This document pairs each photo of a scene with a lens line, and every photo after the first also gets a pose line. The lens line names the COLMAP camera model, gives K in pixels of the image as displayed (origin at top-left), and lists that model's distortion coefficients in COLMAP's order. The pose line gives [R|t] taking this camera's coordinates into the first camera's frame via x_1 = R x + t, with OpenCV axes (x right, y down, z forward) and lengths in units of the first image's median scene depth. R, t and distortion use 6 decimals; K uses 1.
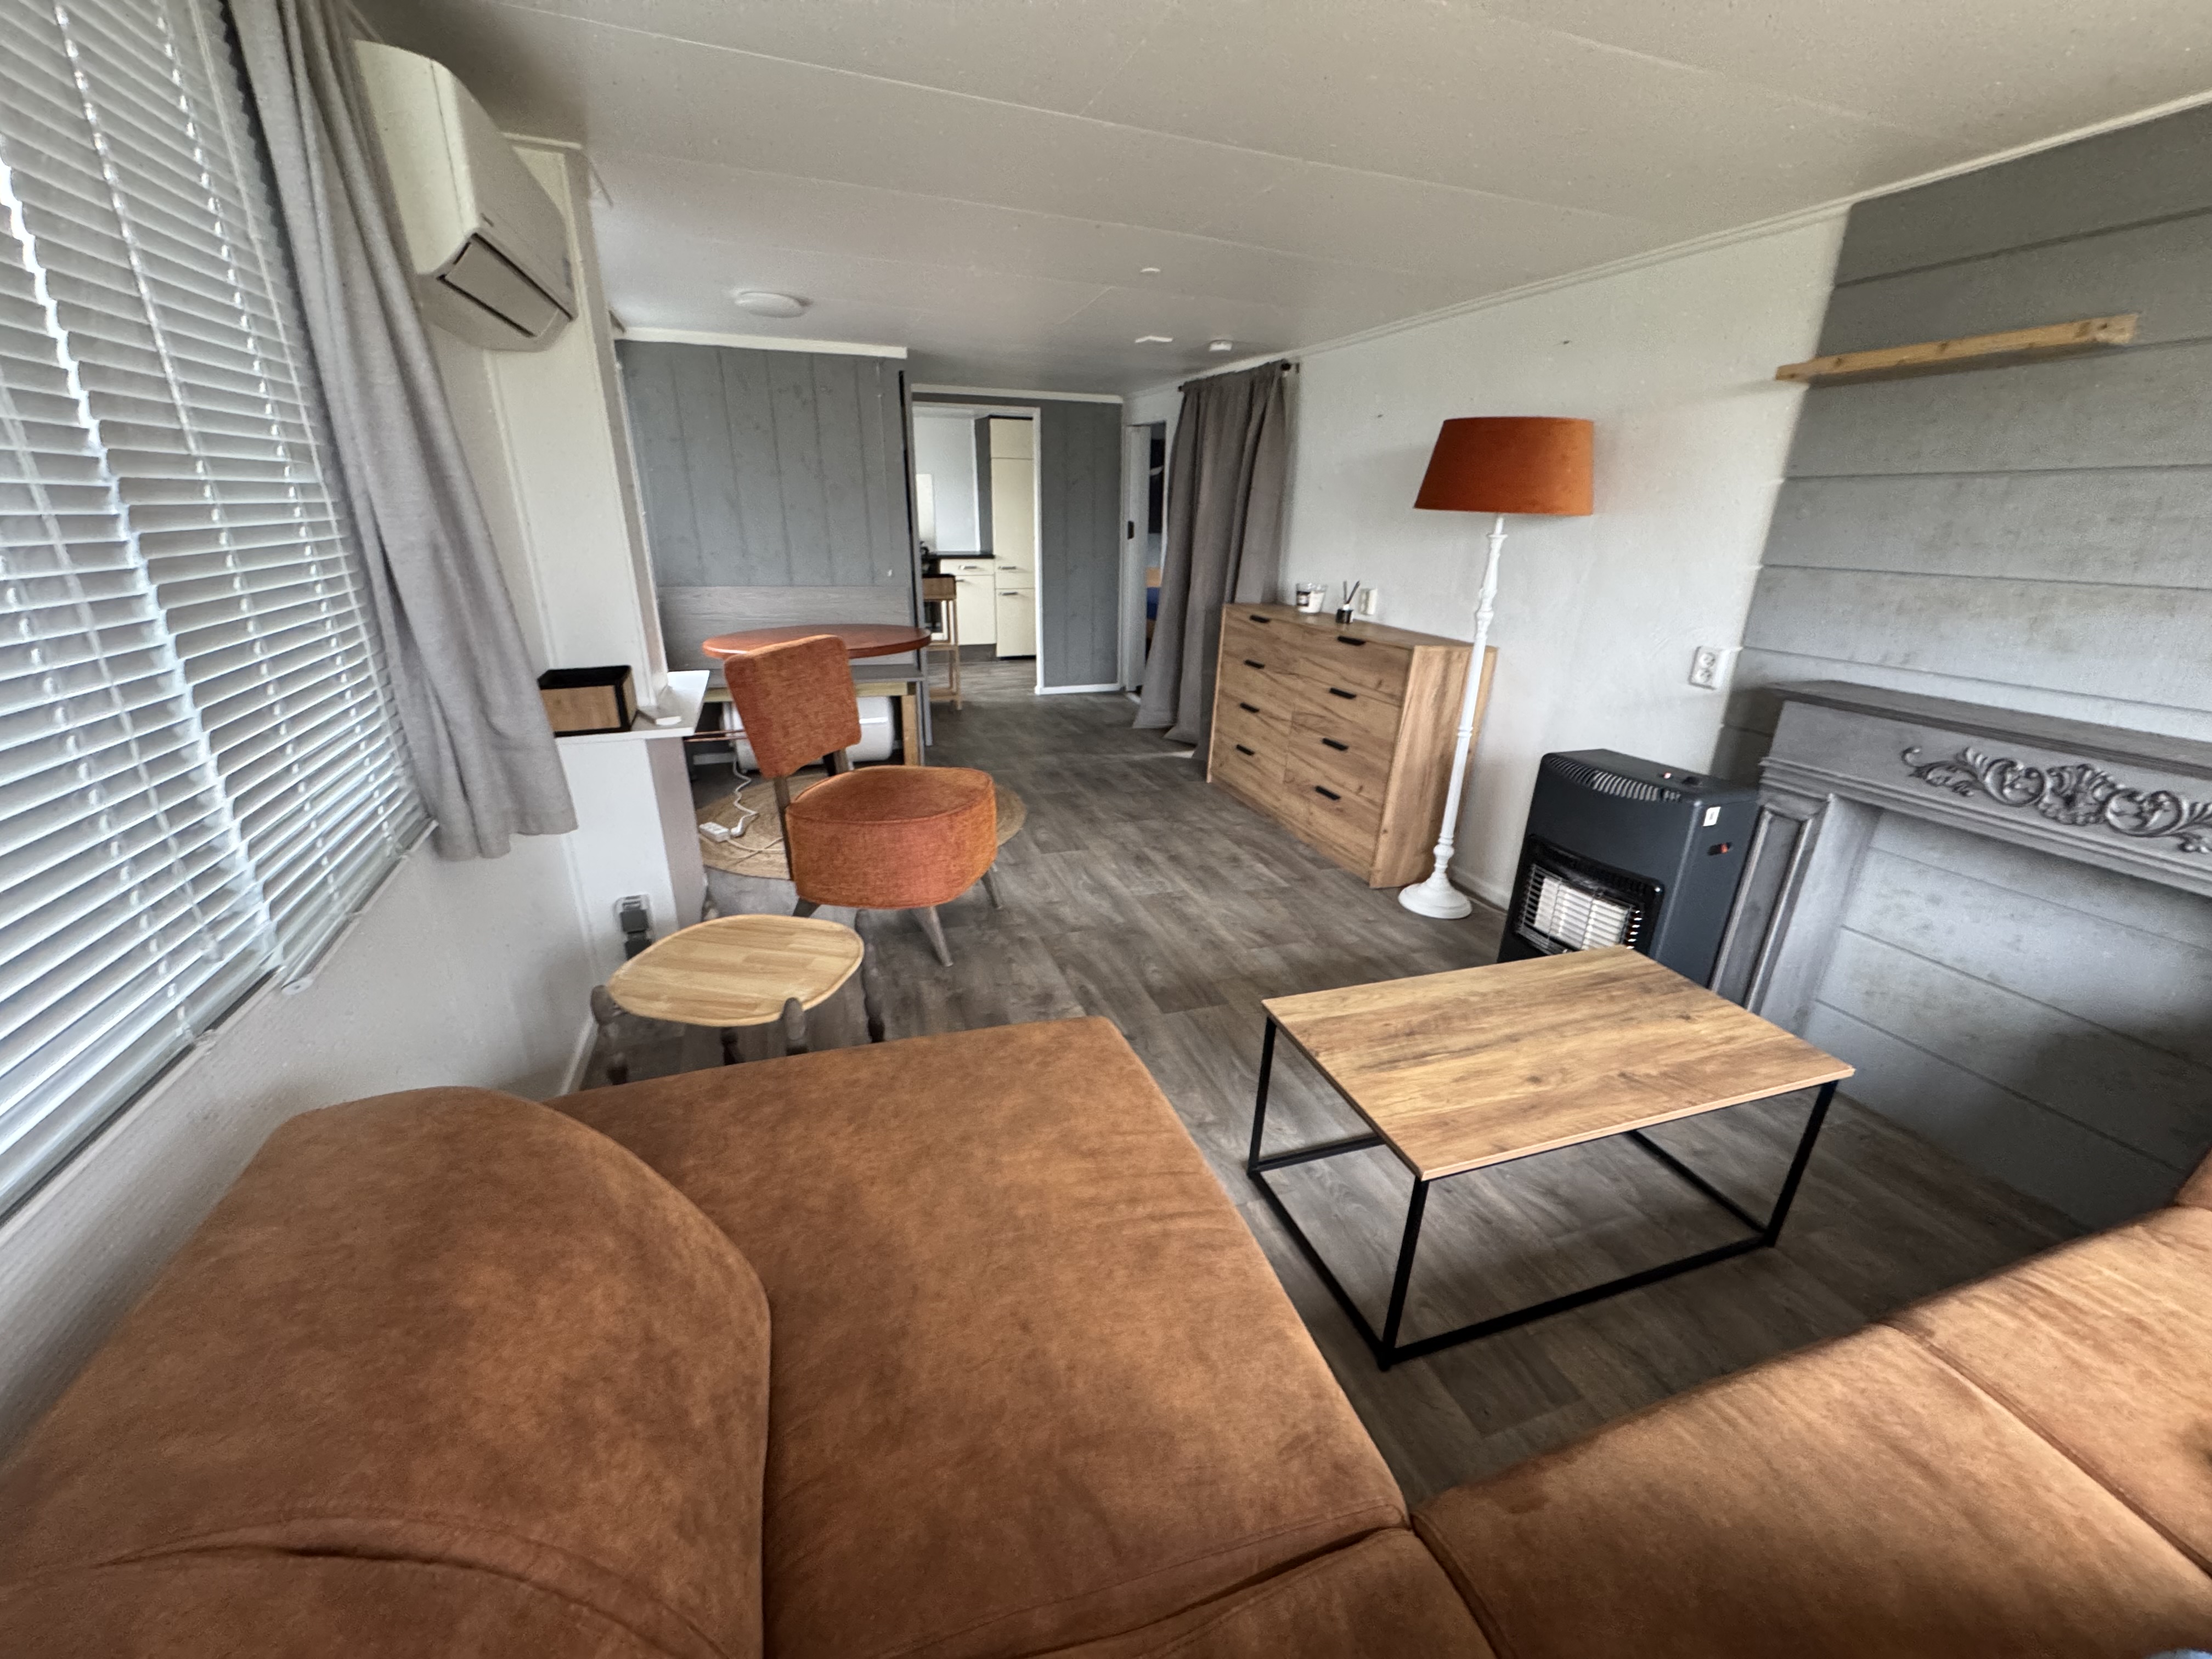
lens RADIAL K [[876.1, 0, 1101.8], [0, 876.1, 838.1], [0, 0, 1]] dist [0.002642, 0.000095]
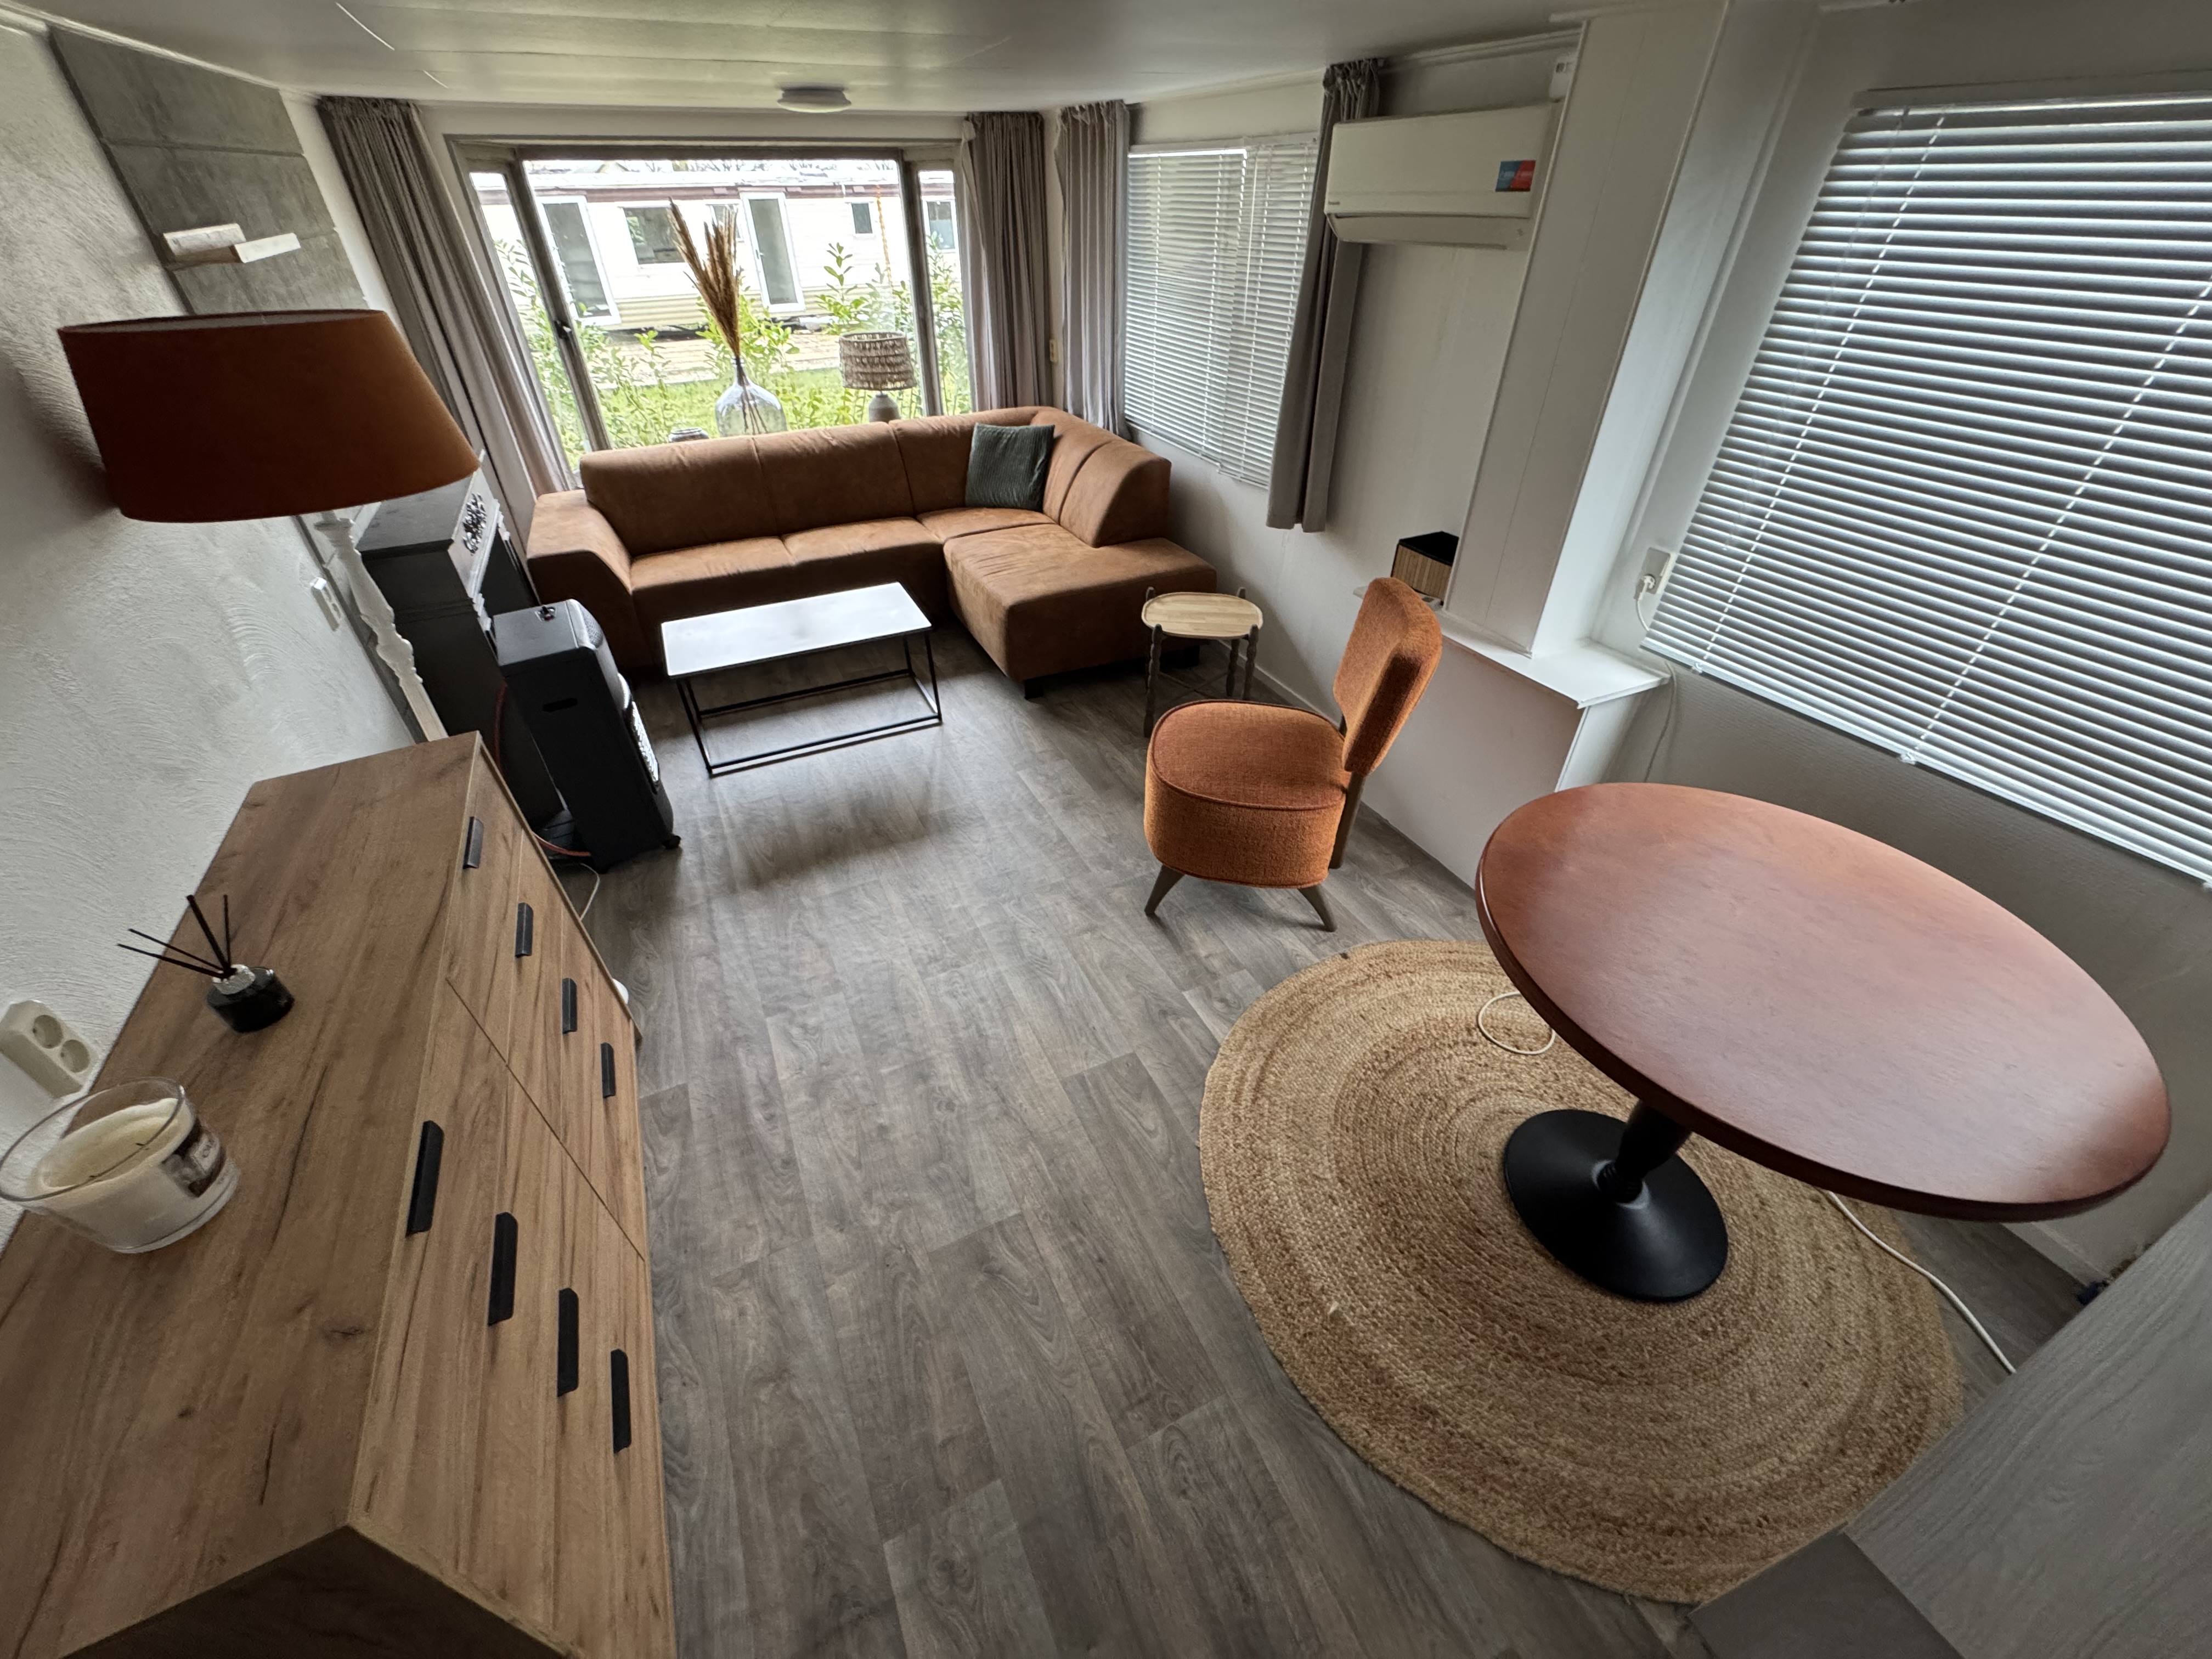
lens RADIAL K [[876.1, 0, 1112.0], [0, 876.1, 820.5], [0, 0, 1]] dist [0.002642, 0.000095]
pose [[-0.992644, 0.048093, -0.111108, 0.009635], [-0.066316, 0.551818, 0.831324, -0.590954], [0.101292, 0.832577, -0.544569, 1.198387]]
